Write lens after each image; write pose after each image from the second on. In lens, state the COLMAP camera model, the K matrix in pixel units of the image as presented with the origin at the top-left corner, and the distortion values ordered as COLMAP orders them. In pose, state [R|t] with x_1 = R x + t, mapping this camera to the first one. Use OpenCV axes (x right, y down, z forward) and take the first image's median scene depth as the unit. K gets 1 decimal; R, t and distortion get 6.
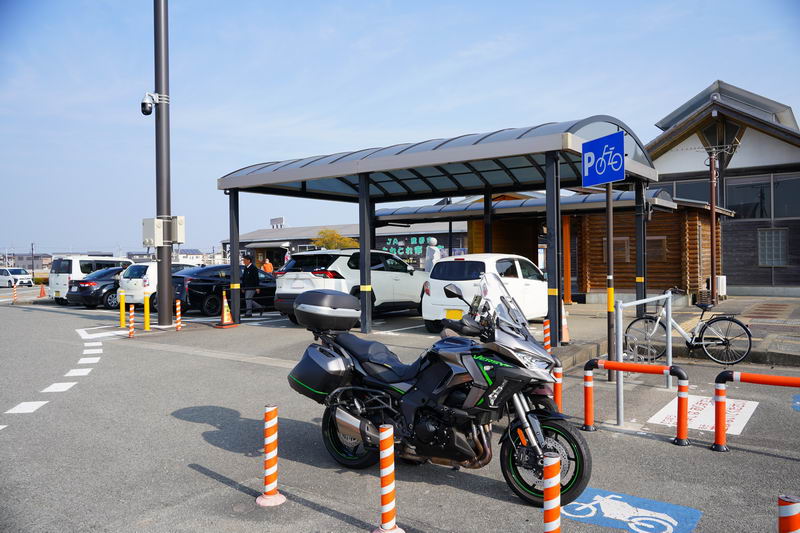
lens RADIAL K [[639.5, 0, 400.0], [0, 639.5, 266.5], [0, 0, 1]] dist [0.000484, -0.002760]
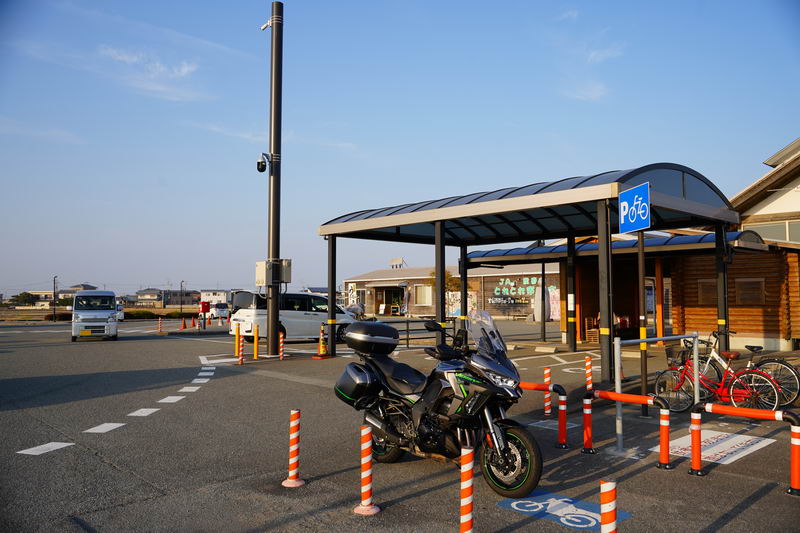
lens RADIAL K [[645.8, 0, 400.0], [0, 645.8, 266.5], [0, 0, 1]] dist [0.057556, -0.000879]
pose [[0.980875, 0.000785, -0.194640, 0.078648], [-0.012988, 0.998027, -0.061425, 0.002655], [0.194207, 0.062778, 0.978950, -0.088227]]
